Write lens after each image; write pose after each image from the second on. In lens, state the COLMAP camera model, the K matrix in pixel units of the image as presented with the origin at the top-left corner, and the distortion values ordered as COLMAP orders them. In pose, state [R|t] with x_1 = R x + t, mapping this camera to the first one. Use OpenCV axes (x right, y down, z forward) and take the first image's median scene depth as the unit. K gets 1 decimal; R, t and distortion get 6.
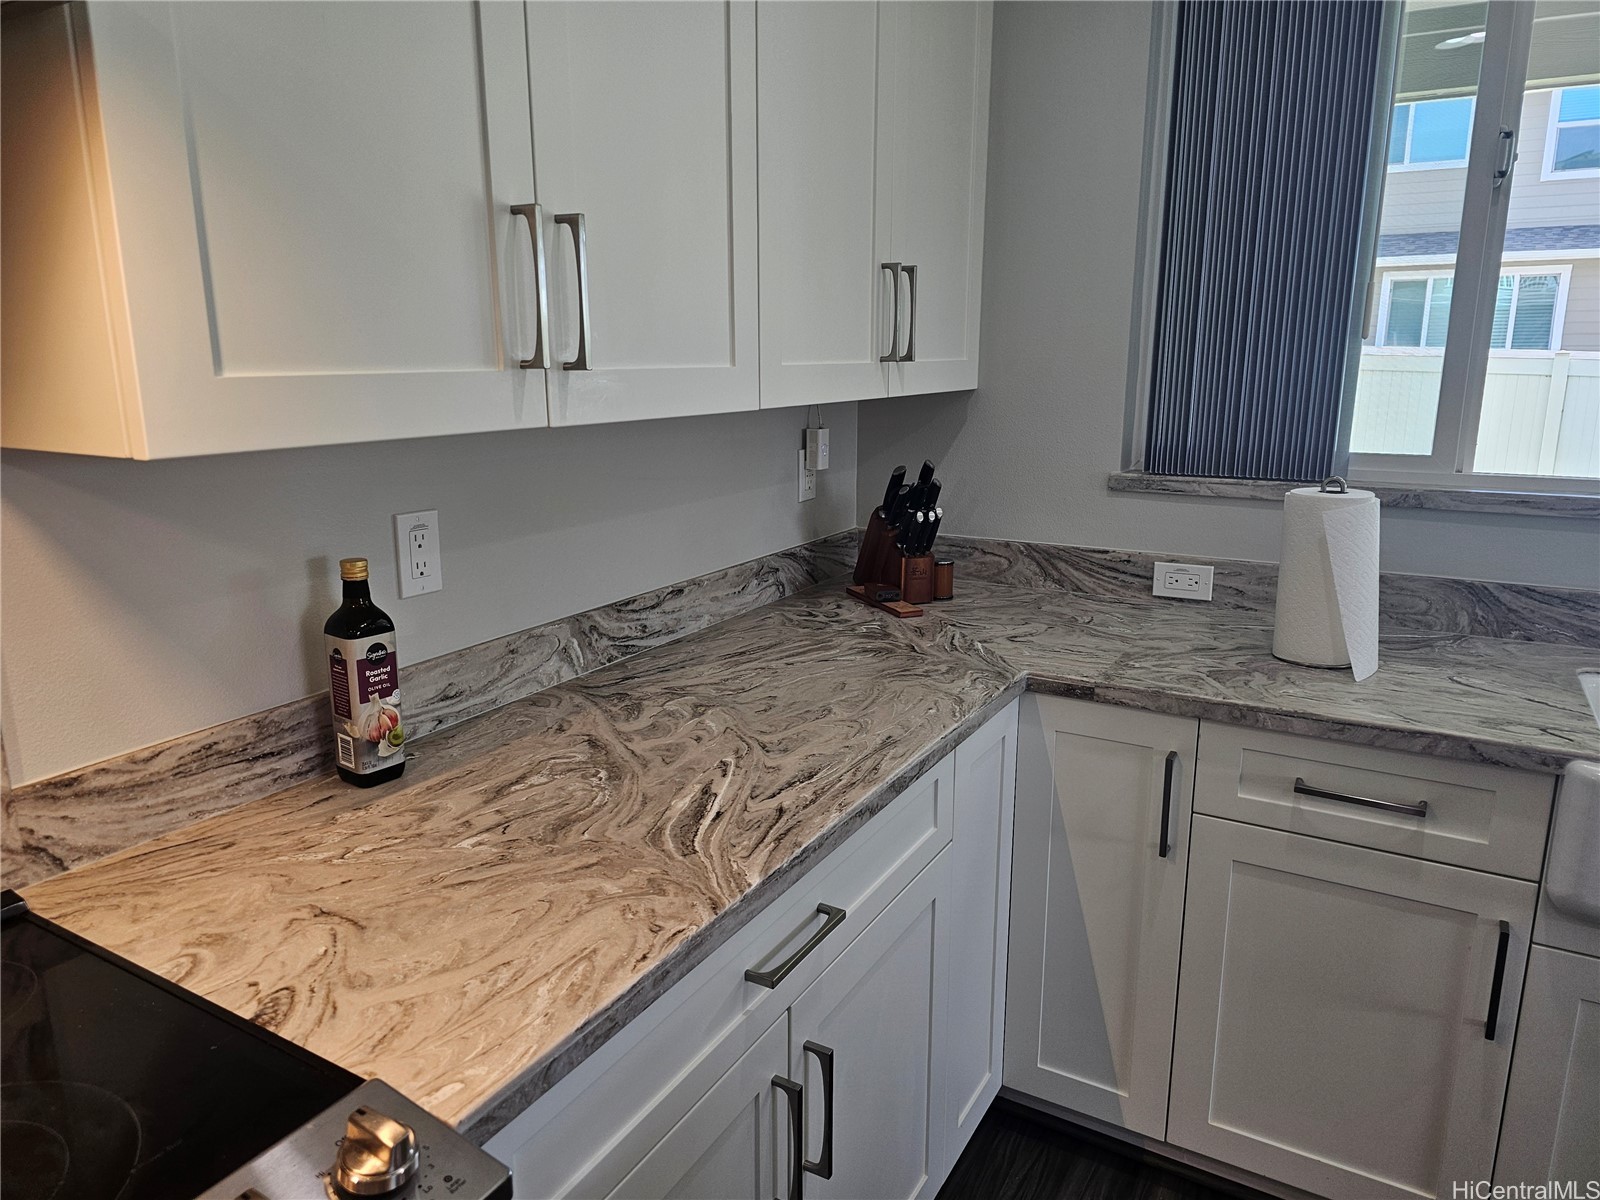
lens RADIAL K [[1067.6, 0, 801.4], [0, 1067.6, 604.6], [0, 0, 1]] dist [0.052133, -0.022869]
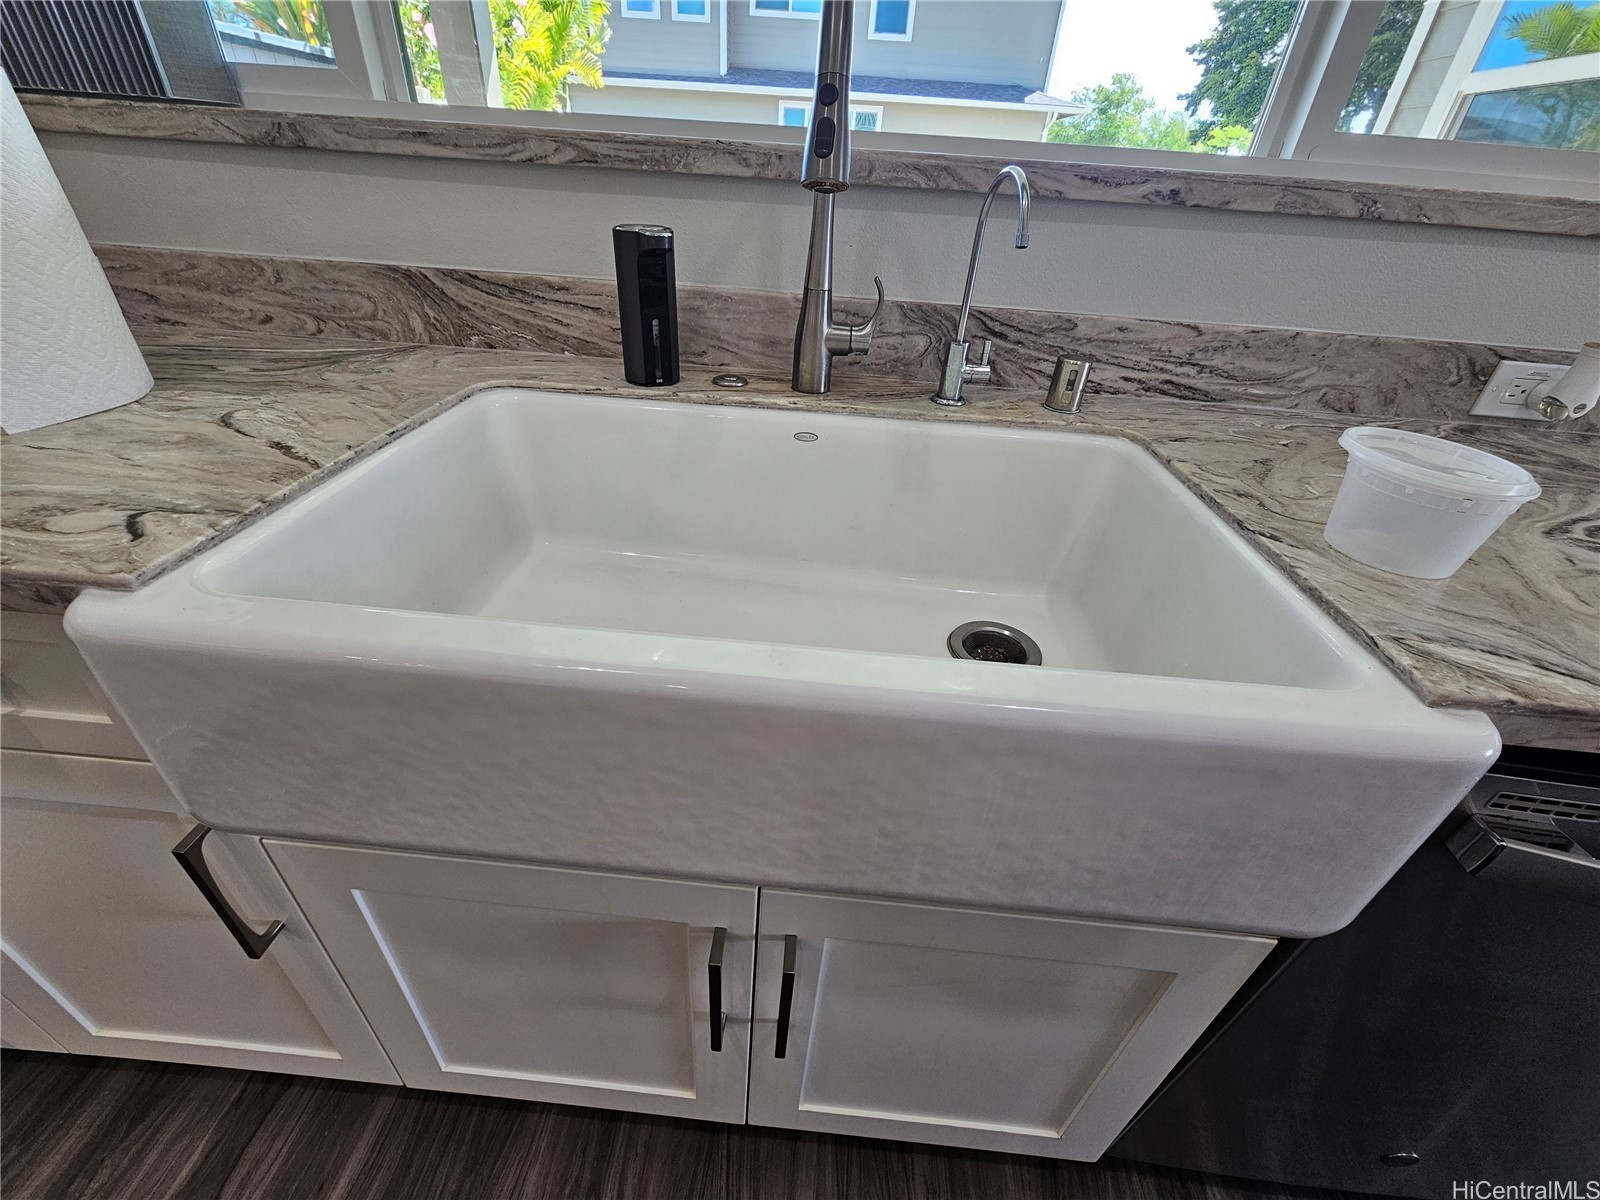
lens RADIAL K [[658.6, 0, 791.2], [0, 658.6, 595.0], [0, 0, 1]] dist [-0.005120, -0.000250]
pose [[0.895385, -0.193839, 0.400890, 0.631521], [0.043875, 0.934306, 0.353762, 0.040597], [-0.443127, -0.299164, 0.845068, 0.443963]]
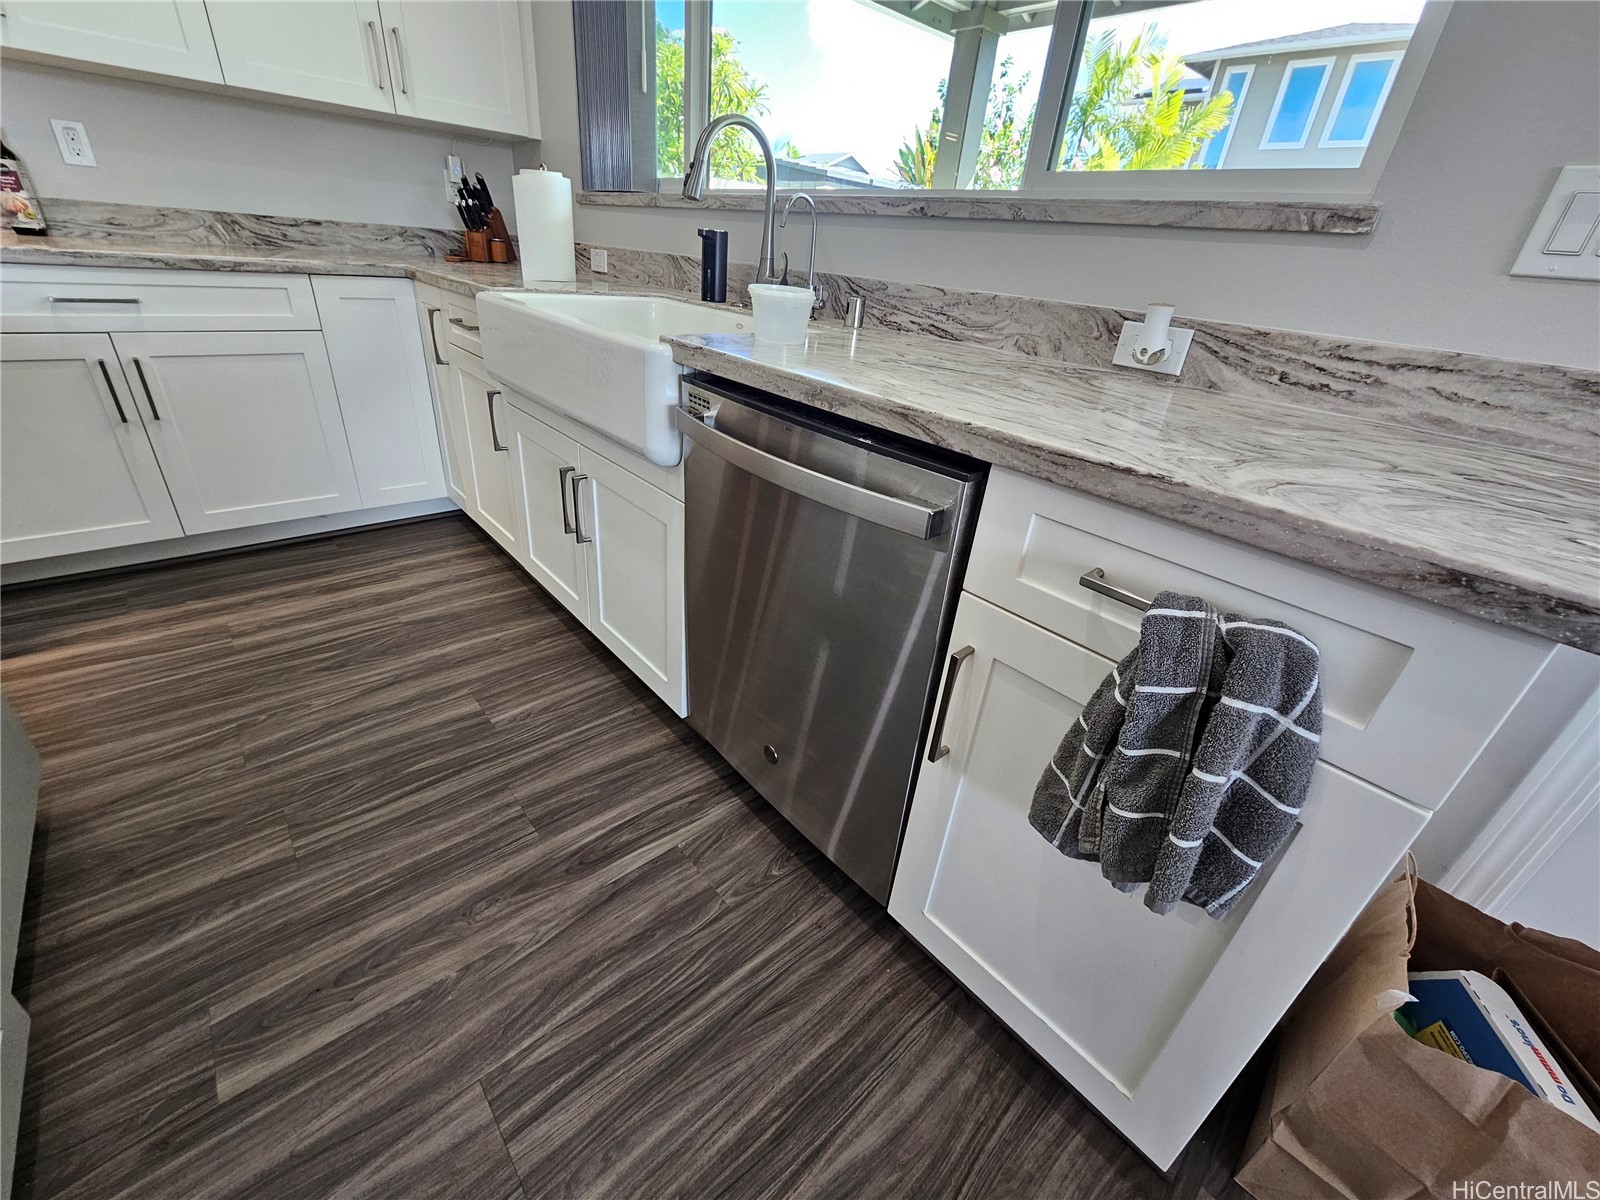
lens RADIAL K [[658.6, 0, 799.8], [0, 658.6, 599.0], [0, 0, 1]] dist [-0.005120, -0.000250]
pose [[0.946230, 0.219514, -0.237616, 1.174710], [-0.155995, 0.953115, 0.259303, 0.196851], [0.283396, -0.208293, 0.936109, -0.024285]]
